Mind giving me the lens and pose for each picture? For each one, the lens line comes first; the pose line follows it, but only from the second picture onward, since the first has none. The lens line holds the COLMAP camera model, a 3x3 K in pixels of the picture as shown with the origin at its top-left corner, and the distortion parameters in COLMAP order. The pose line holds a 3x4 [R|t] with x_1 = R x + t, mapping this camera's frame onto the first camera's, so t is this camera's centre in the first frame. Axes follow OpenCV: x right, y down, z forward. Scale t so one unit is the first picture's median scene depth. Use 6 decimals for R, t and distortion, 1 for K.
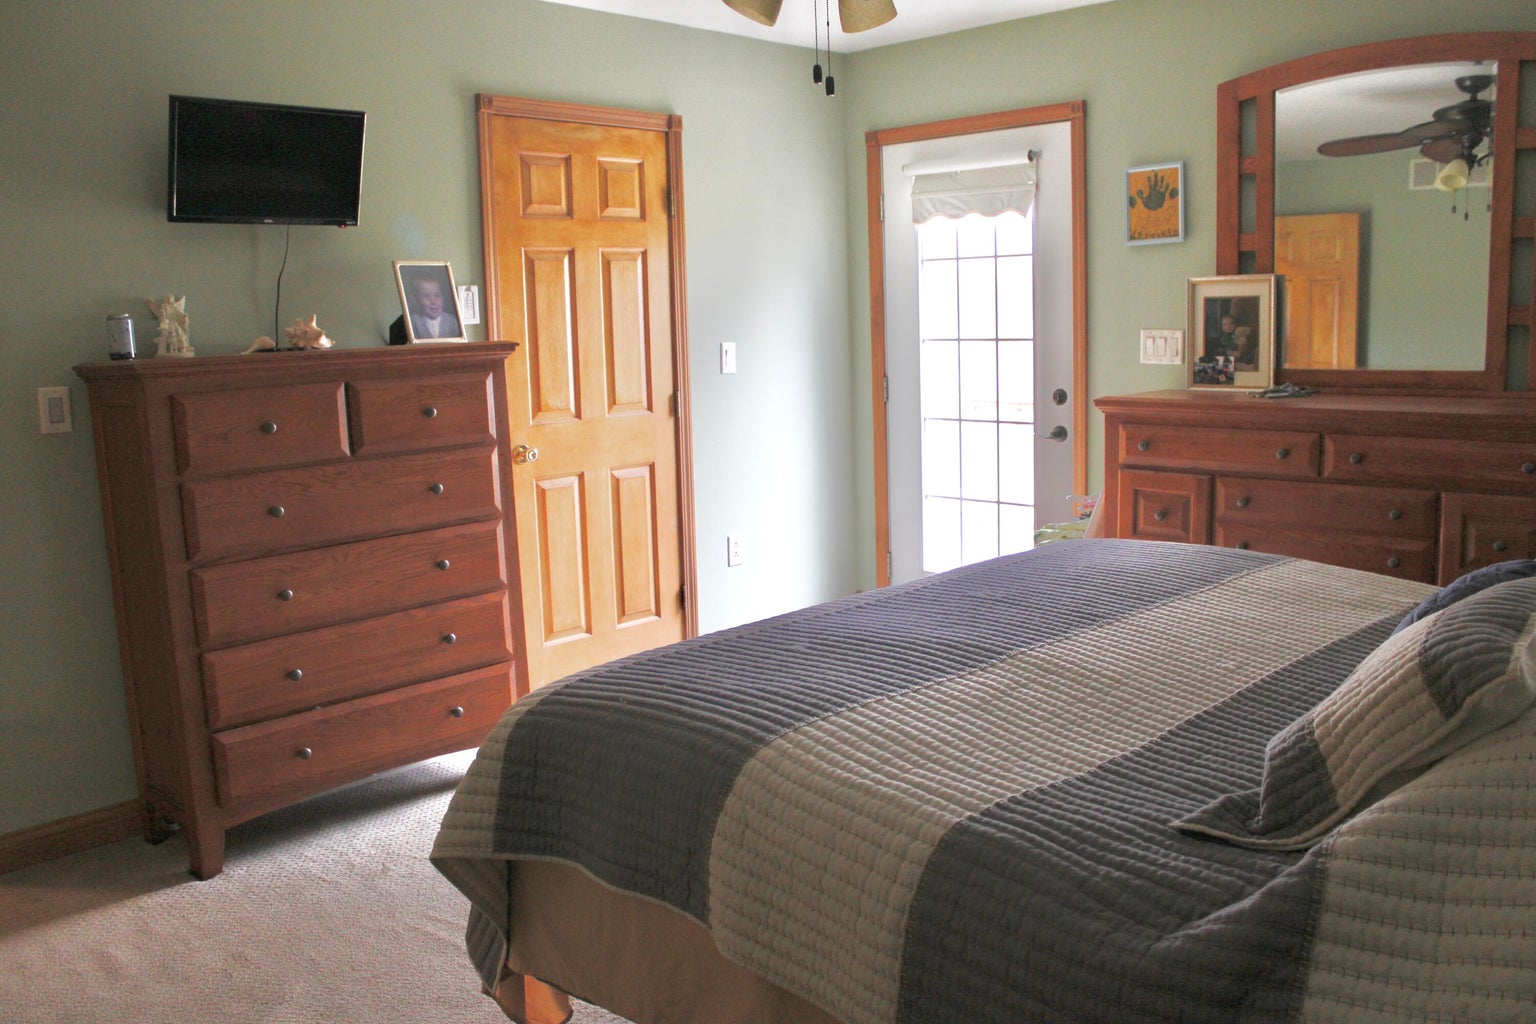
lens RADIAL K [[1289.7, 0, 768.0], [0, 1289.7, 512.0], [0, 0, 1]] dist [-0.005915, -0.003666]
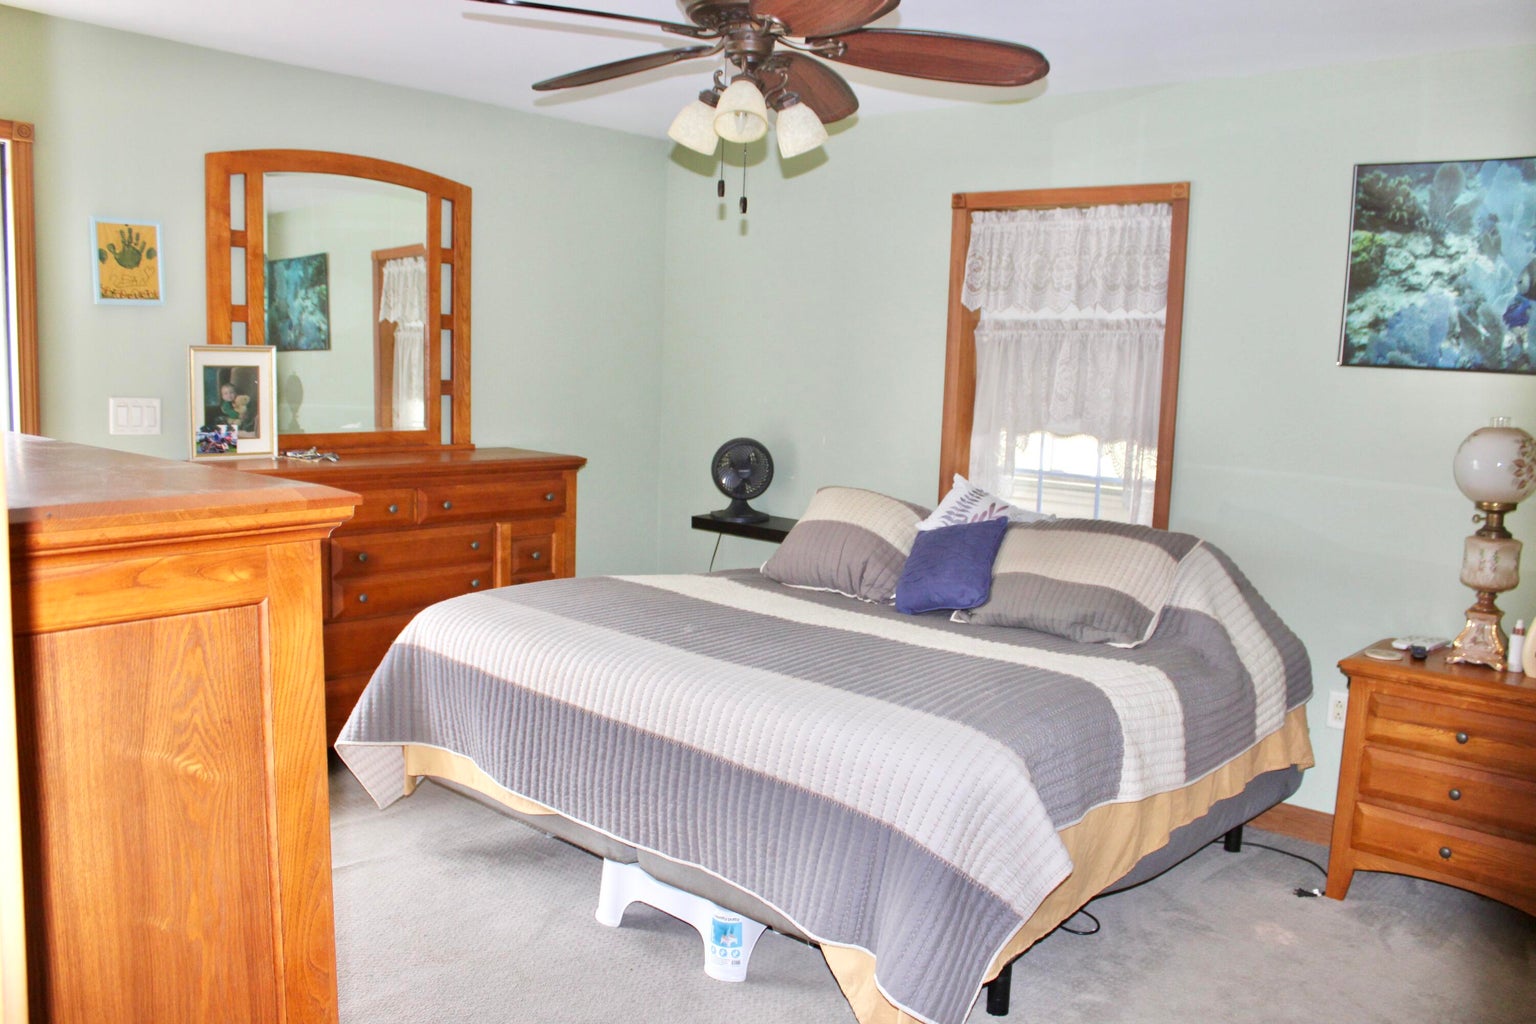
lens RADIAL K [[1289.7, 0, 768.0], [0, 1289.7, 512.0], [0, 0, 1]] dist [-0.005915, -0.003666]
pose [[-0.008297, -0.096137, 0.995334, -0.648287], [0.130178, 0.986793, 0.096397, -0.095243], [-0.991456, 0.130370, 0.004328, 0.585444]]
